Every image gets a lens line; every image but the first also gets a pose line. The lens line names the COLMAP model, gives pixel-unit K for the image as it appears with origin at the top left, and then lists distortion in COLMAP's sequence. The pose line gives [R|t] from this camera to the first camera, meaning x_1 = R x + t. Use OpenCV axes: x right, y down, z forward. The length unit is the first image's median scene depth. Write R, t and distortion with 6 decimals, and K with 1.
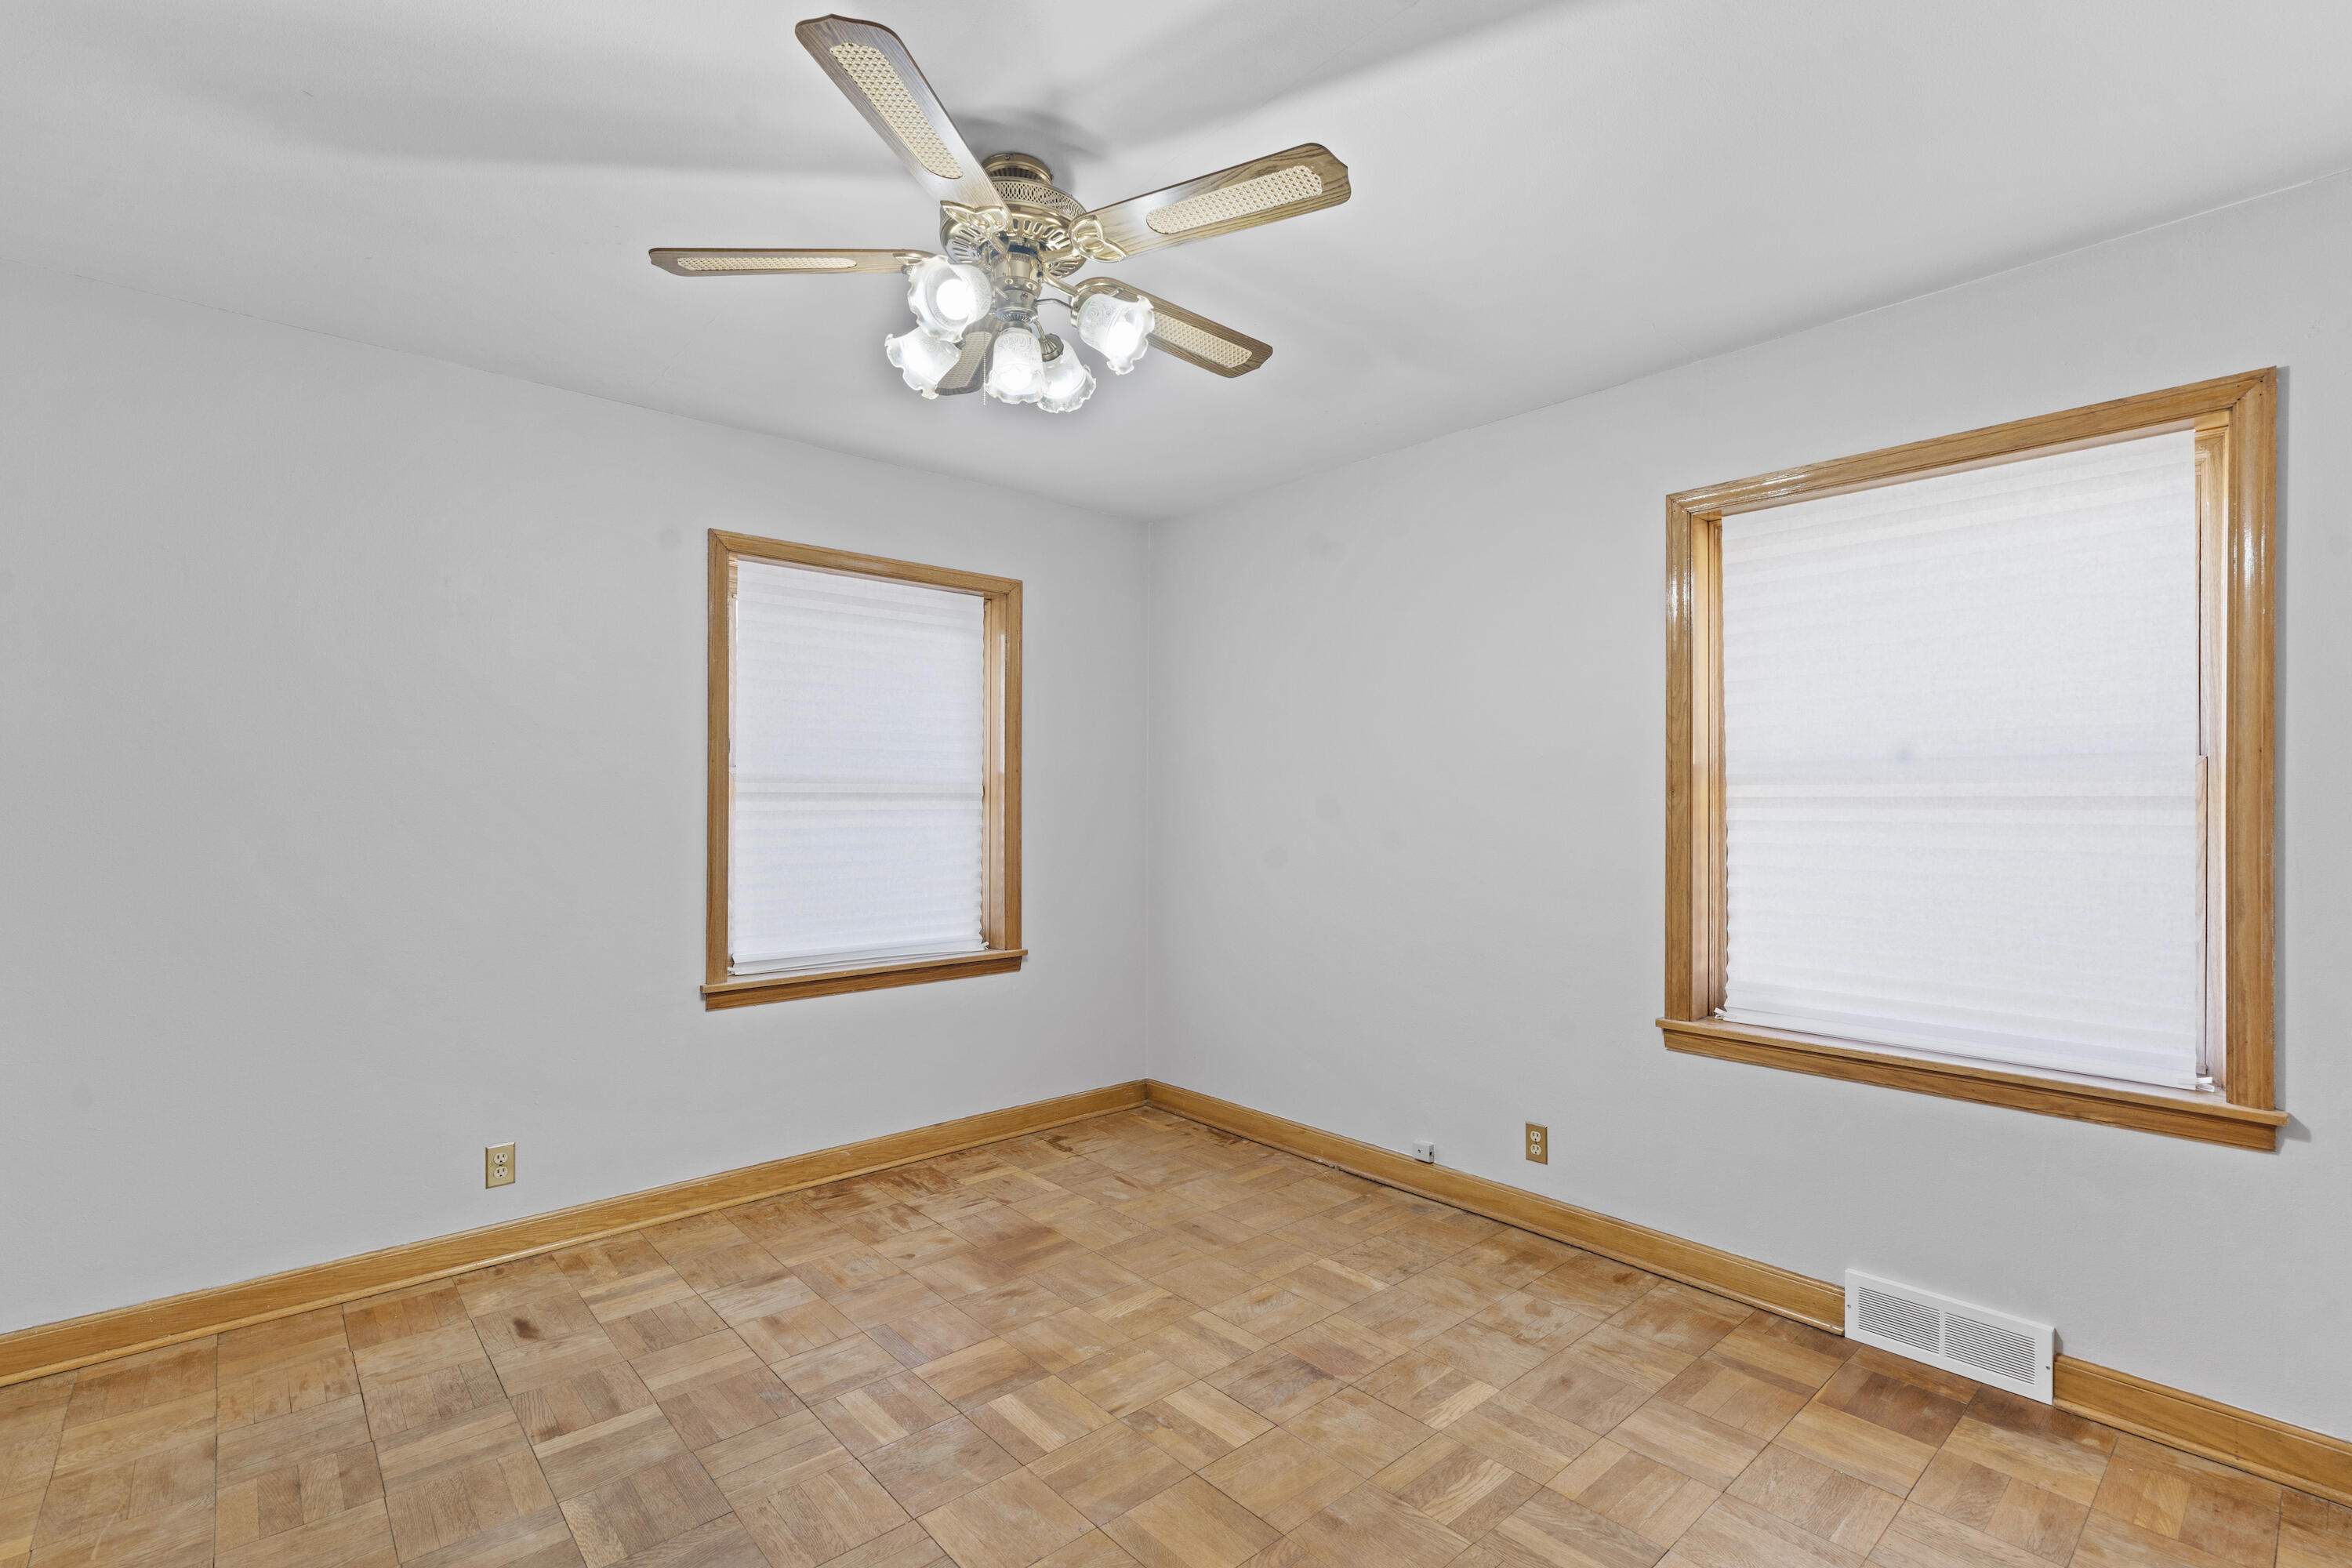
lens RADIAL K [[1059.2, 0, 1181.3], [0, 1059.2, 786.9], [0, 0, 1]] dist [-0.002461, 0.000211]
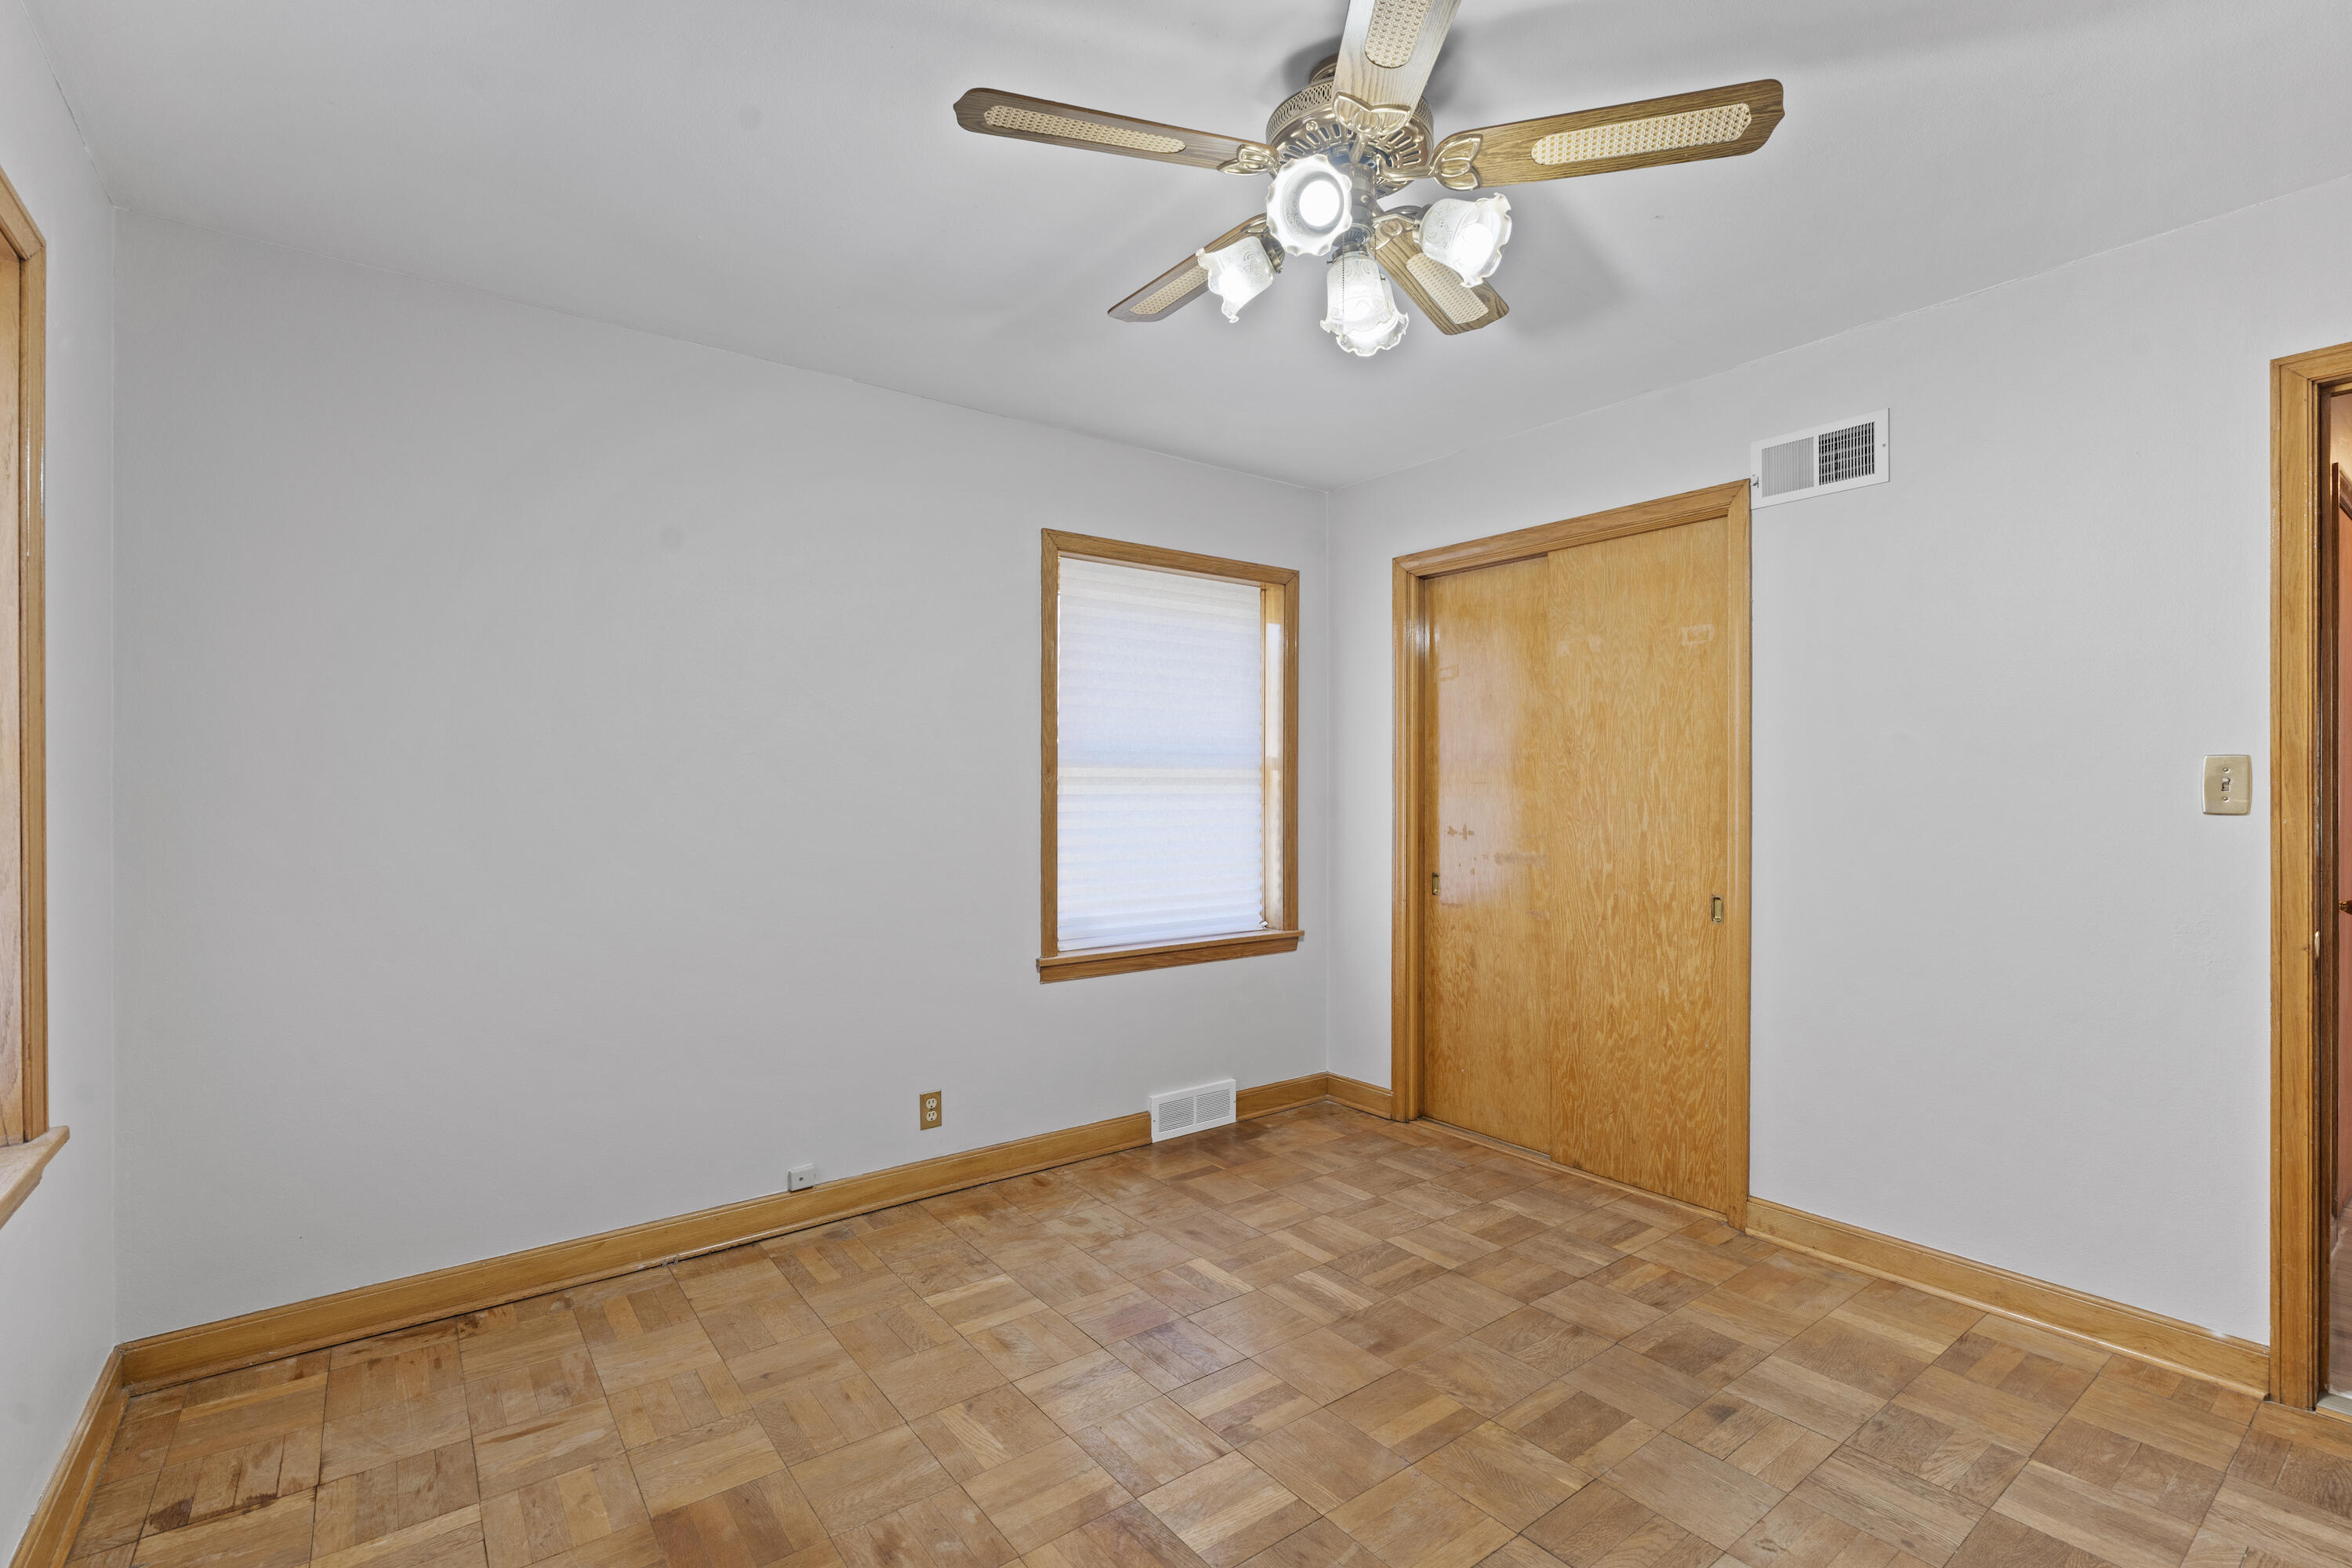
lens RADIAL K [[1059.2, 0, 1181.3], [0, 1059.2, 786.9], [0, 0, 1]] dist [-0.002461, 0.000211]
pose [[0.080223, 0.000597, 0.996777, -0.744372], [-0.014193, 0.999899, 0.000543, 0.019550], [-0.996676, -0.014191, 0.080223, 0.749571]]
